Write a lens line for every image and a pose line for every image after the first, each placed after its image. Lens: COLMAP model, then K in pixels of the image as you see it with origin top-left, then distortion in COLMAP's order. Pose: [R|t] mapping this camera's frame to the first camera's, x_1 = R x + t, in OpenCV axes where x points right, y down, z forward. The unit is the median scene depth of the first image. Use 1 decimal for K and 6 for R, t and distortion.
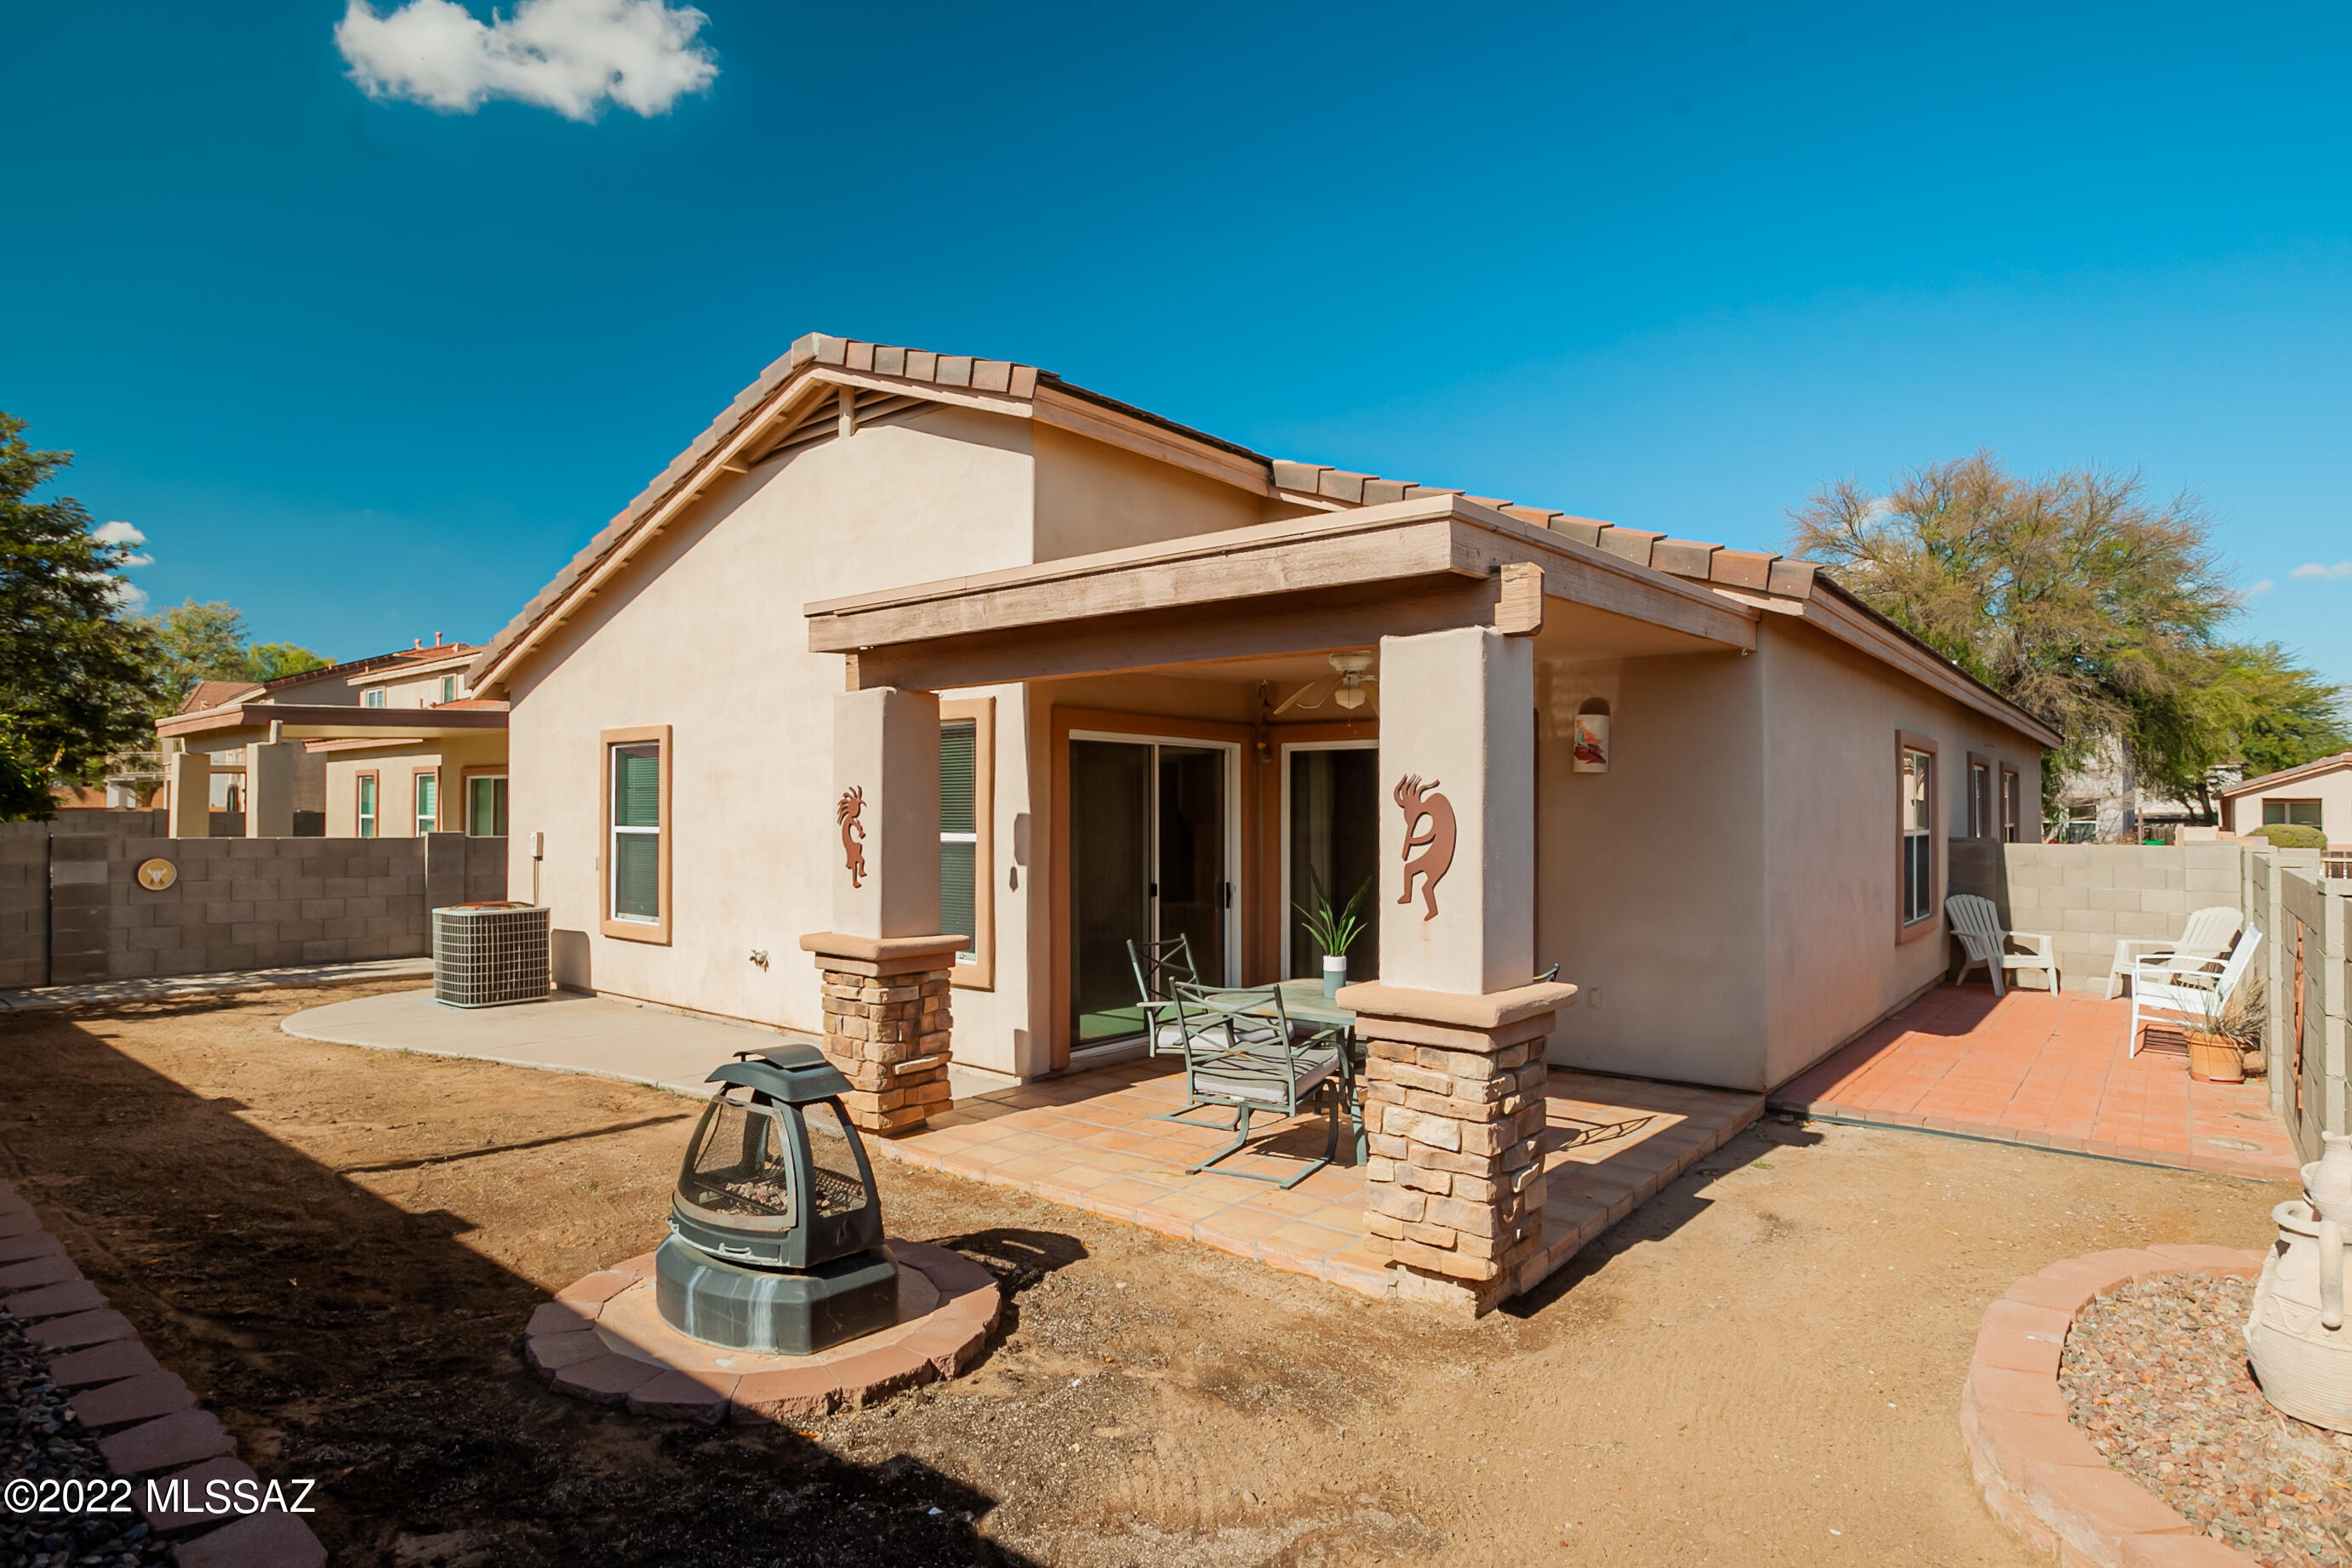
lens RADIAL K [[1262.8, 0, 1176.0], [0, 1262.8, 784.0], [0, 0, 1]] dist [-0.076921, 0.040665]
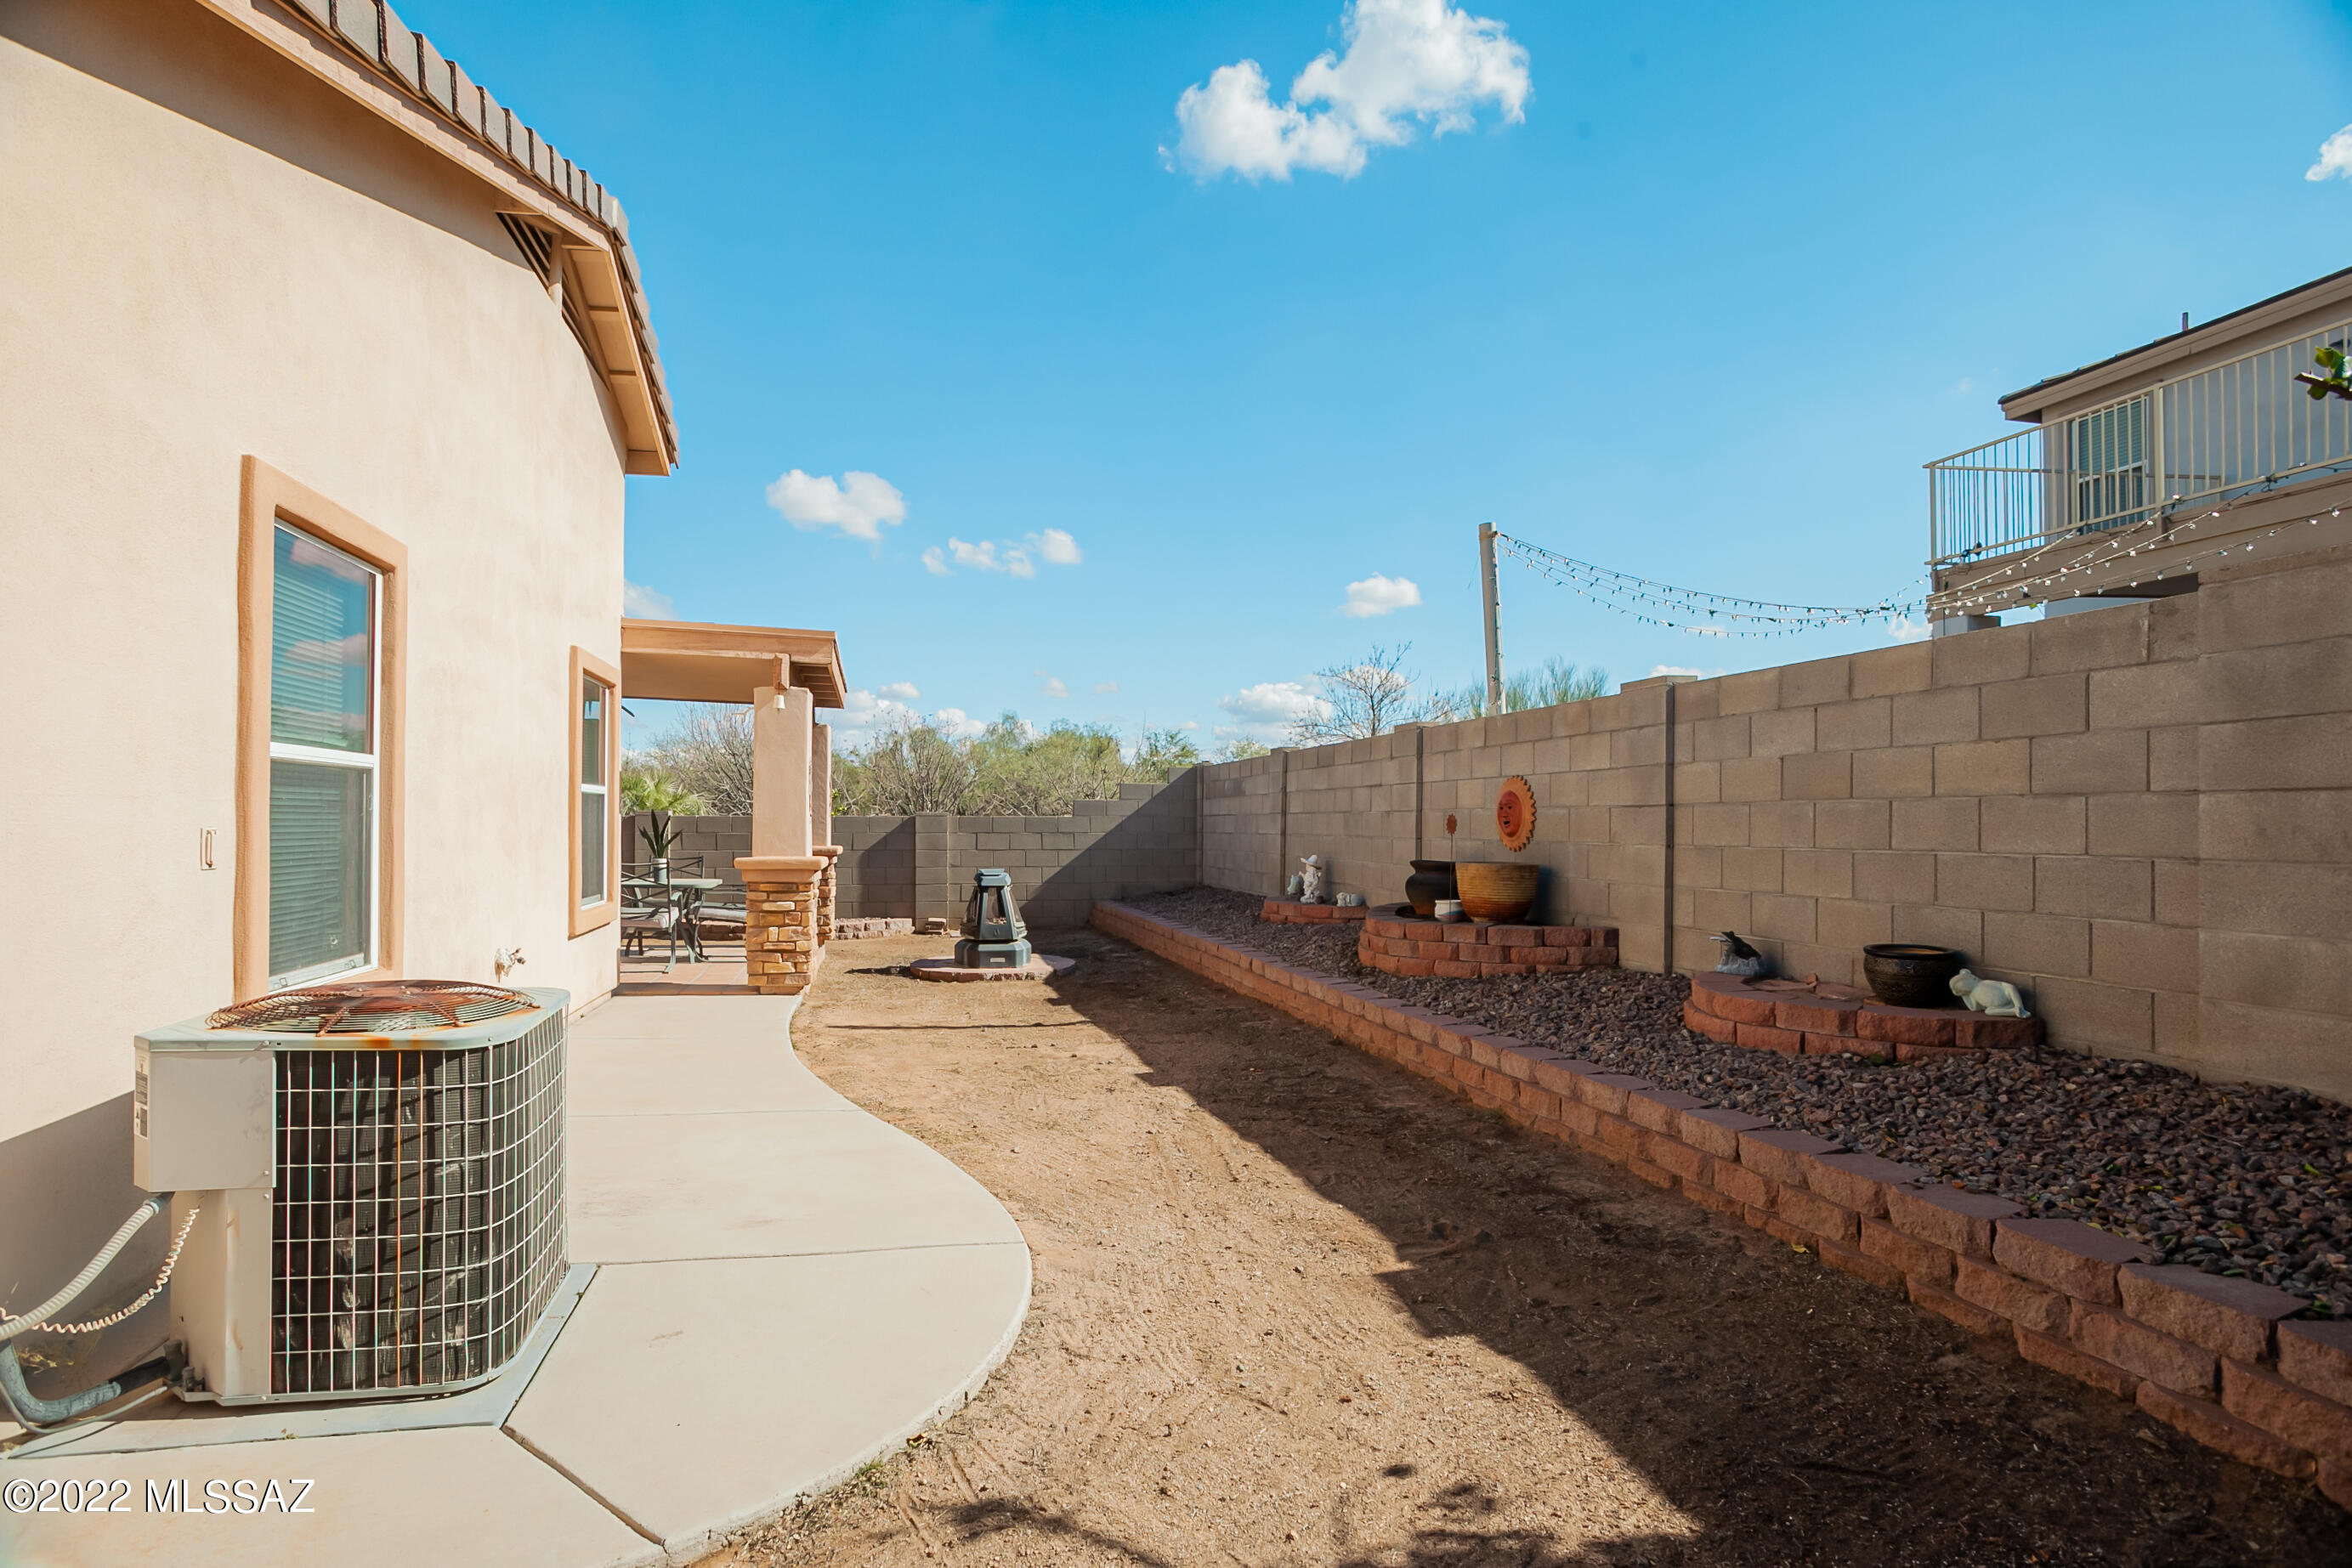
lens RADIAL K [[1154.9, 0, 1172.4], [0, 1154.9, 821.3], [0, 0, 1]] dist [0.000055, -0.000003]
pose [[-0.801672, -0.004615, 0.597747, -1.415772], [-0.021739, 0.999534, -0.021439, 0.098532], [-0.597369, -0.030182, -0.801398, 1.838569]]
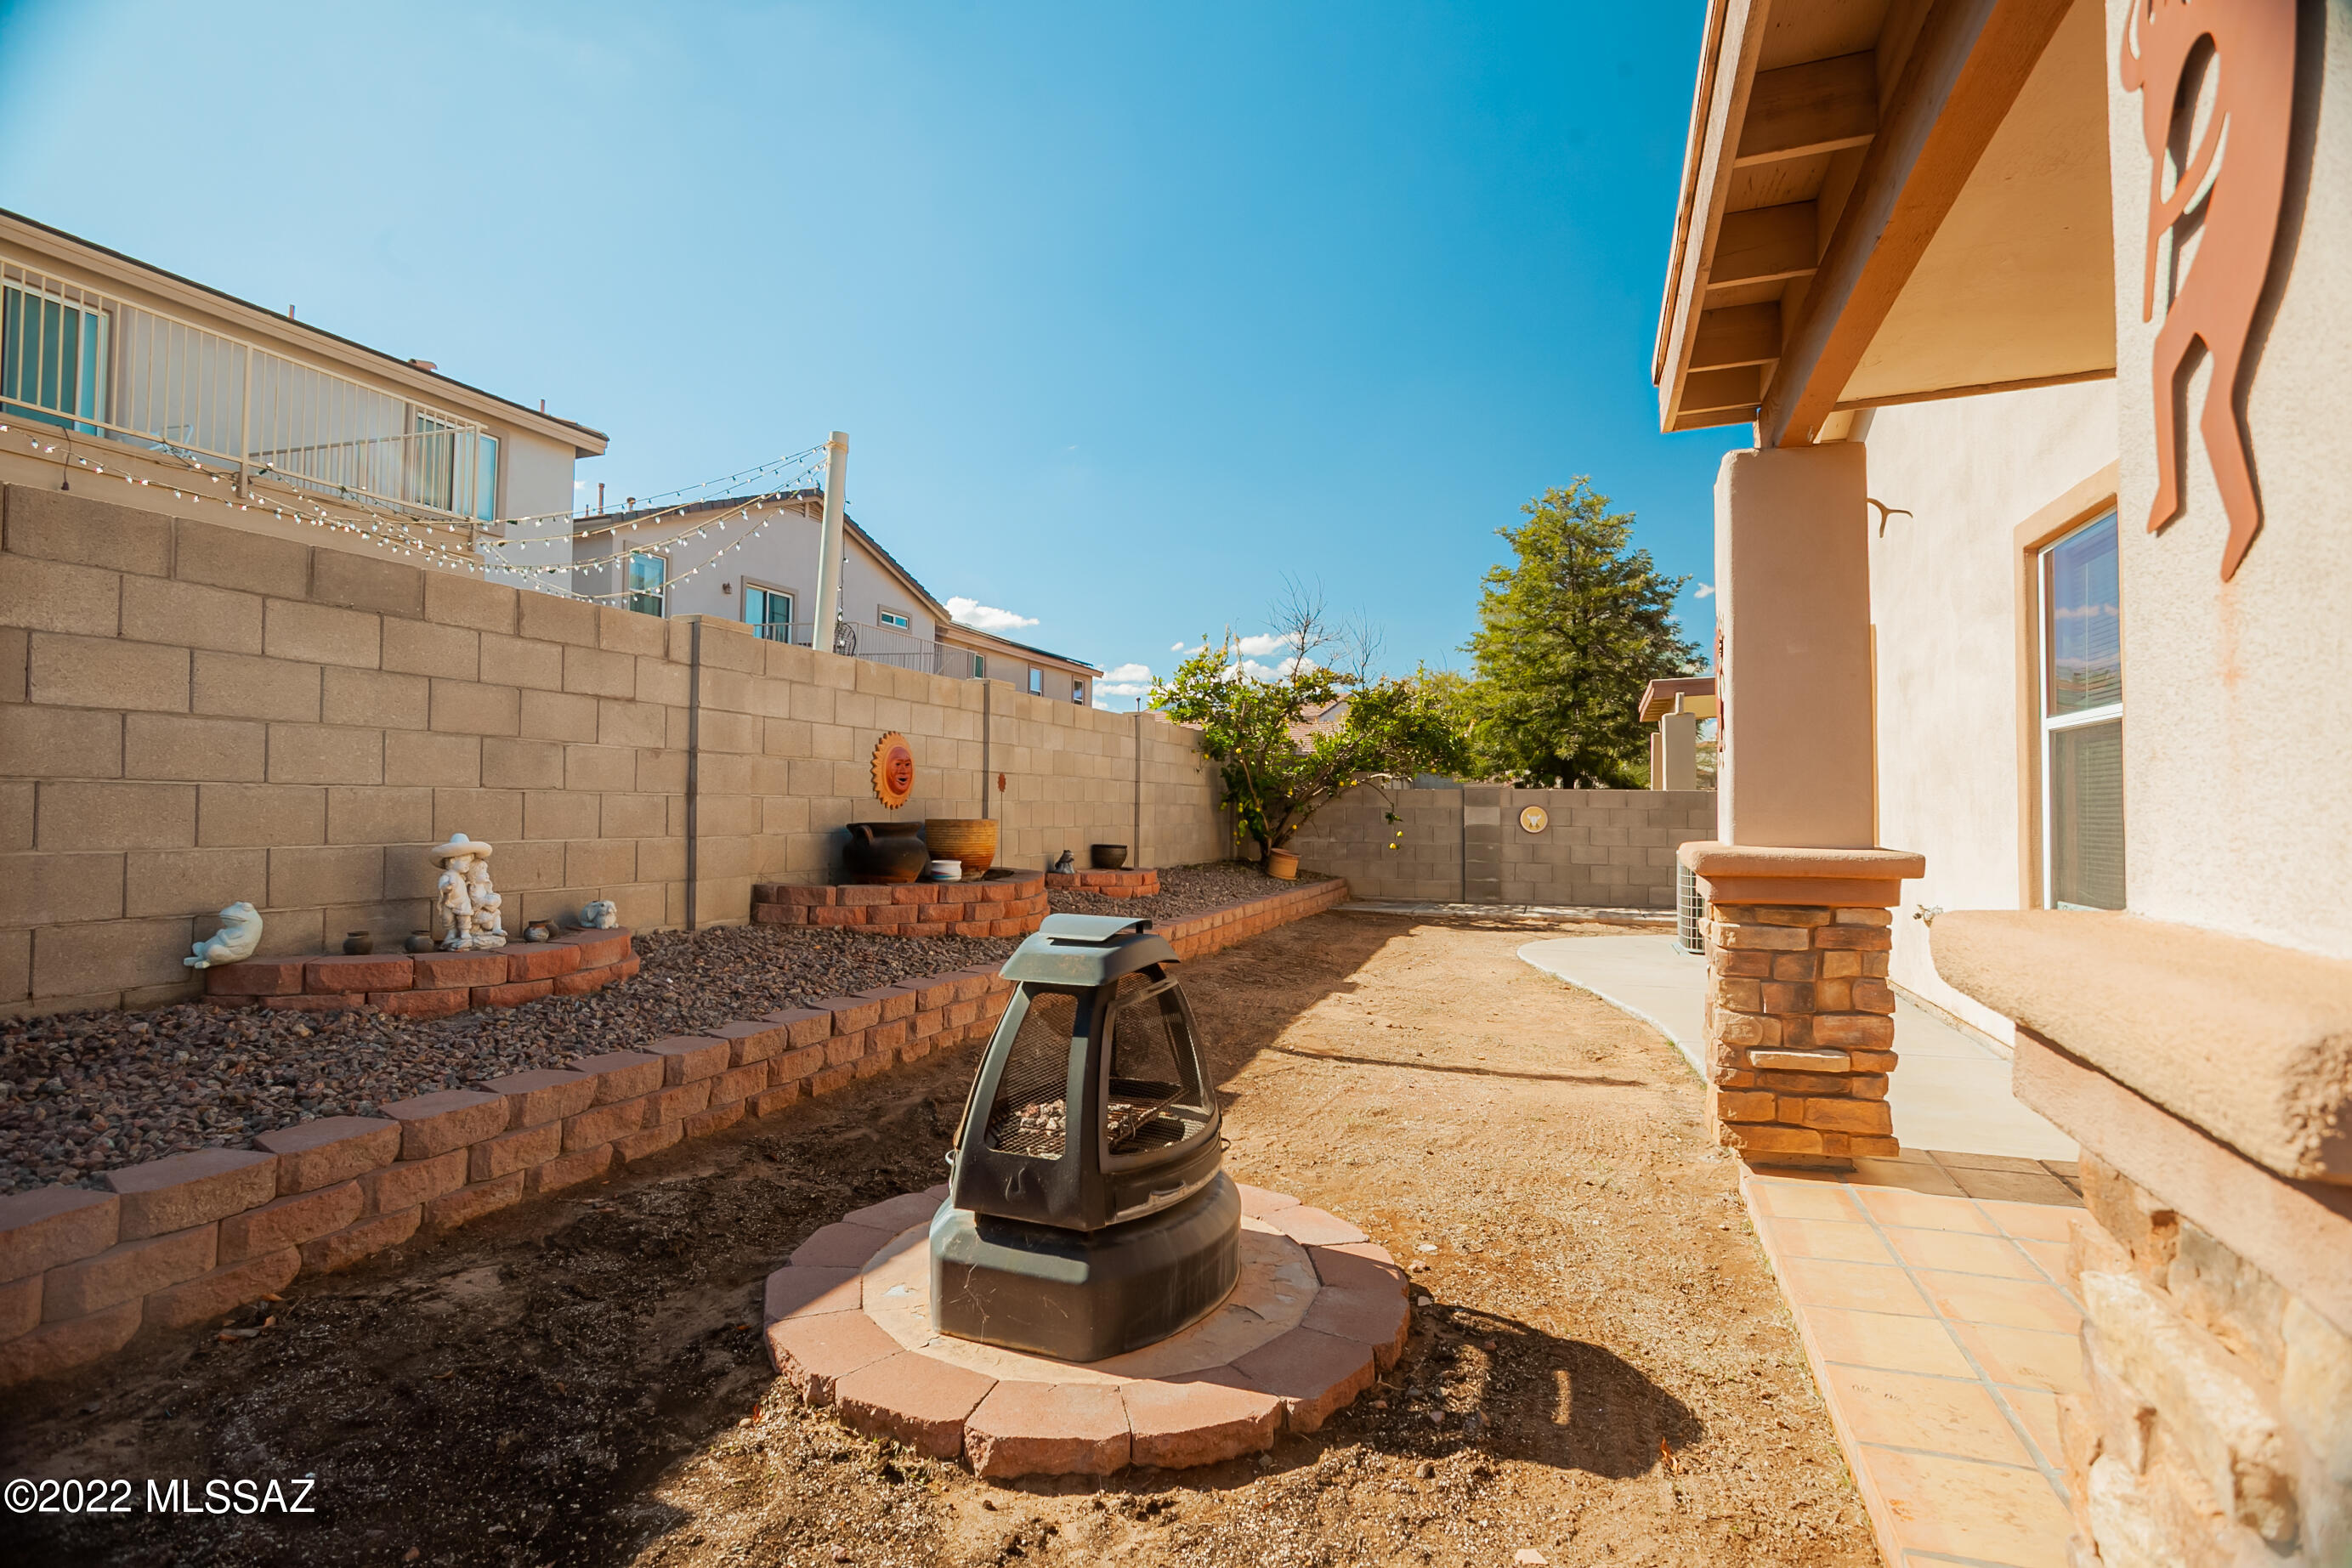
lens RADIAL K [[1144.7, 0, 1140.0], [0, 1144.7, 770.7], [0, 0, 1]] dist [-0.040552, 0.001119]
pose [[0.310590, -0.032201, -0.949998, 0.208994], [0.018022, 0.999446, -0.027985, 0.094258], [0.950373, -0.008429, 0.310998, 0.528769]]
